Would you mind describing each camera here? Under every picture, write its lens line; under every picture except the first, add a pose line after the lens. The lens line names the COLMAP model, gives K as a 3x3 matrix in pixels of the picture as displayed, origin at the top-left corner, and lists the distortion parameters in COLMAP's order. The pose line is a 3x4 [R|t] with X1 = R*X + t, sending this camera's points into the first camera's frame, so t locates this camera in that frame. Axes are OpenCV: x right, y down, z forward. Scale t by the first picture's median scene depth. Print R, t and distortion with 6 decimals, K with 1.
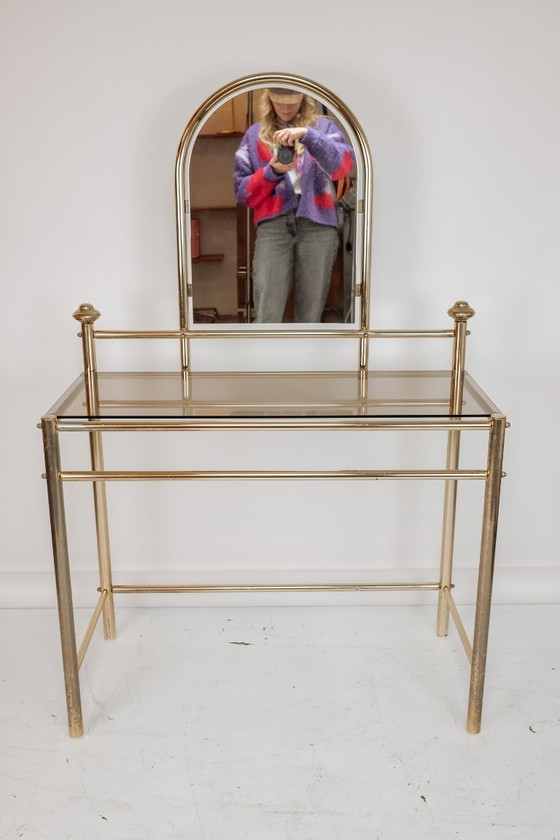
lens RADIAL K [[854.0, 0, 276.5], [0, 854.0, 422.7], [0, 0, 1]] dist [0.032691, 0.000000]
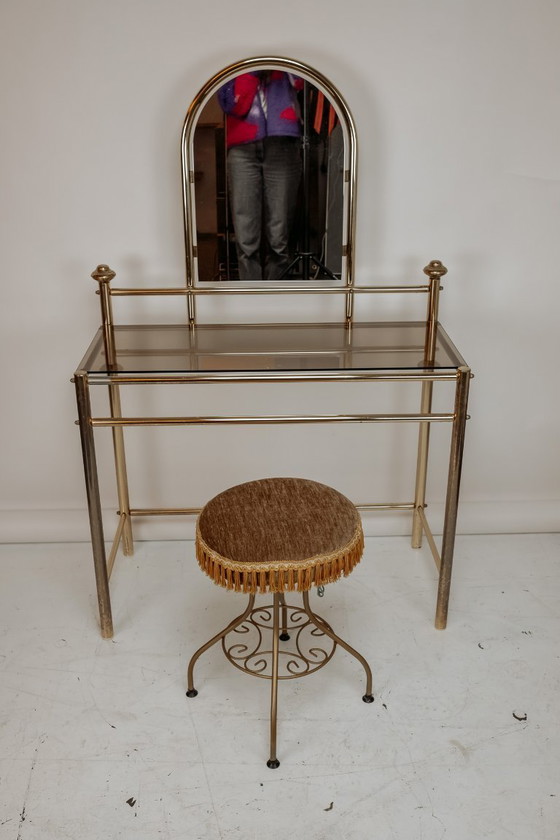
lens RADIAL K [[854.0, 0, 277.3], [0, 854.0, 417.7], [0, 0, 1]] dist [0.032691, 0.000000]
pose [[0.999669, -0.010757, 0.023358, -0.021997], [0.008213, 0.994290, 0.106394, -0.057165], [-0.024369, -0.106167, 0.994050, -0.142563]]
